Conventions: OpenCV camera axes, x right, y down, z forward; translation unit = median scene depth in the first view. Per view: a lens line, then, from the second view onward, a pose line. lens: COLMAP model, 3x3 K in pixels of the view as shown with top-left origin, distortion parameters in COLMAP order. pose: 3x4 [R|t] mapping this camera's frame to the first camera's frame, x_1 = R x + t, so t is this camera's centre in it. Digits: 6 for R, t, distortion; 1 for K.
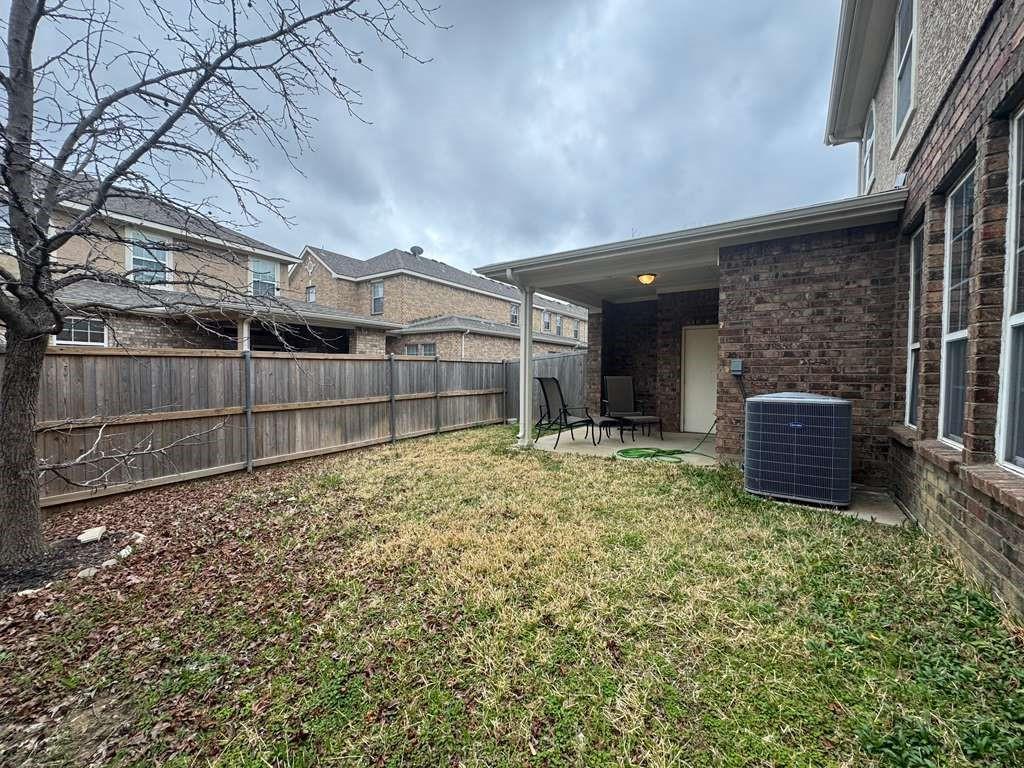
lens RADIAL K [[410.6, 0, 513.1], [0, 410.6, 384.1], [0, 0, 1]] dist [0.000083, 0.000215]
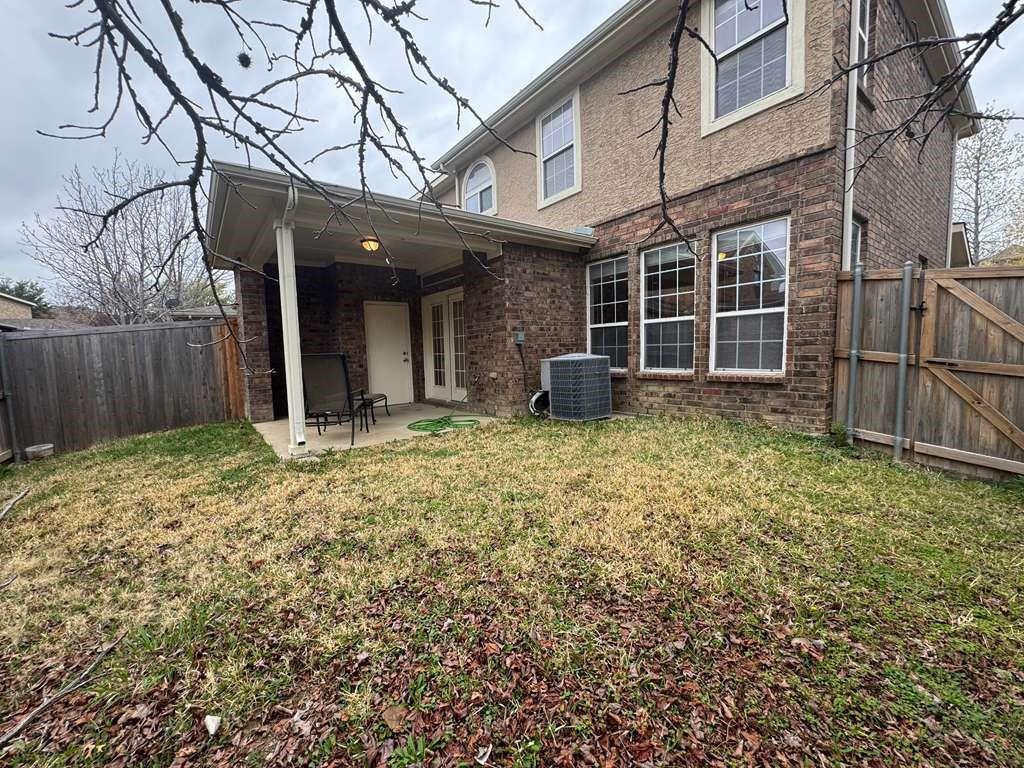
lens RADIAL K [[410.6, 0, 512.6], [0, 410.6, 383.4], [0, 0, 1]] dist [0.000083, 0.000215]
pose [[0.306398, -0.095398, 0.947111, -0.708913], [0.058754, 0.994964, 0.081210, -0.005072], [-0.950088, 0.030764, 0.310460, 0.615381]]
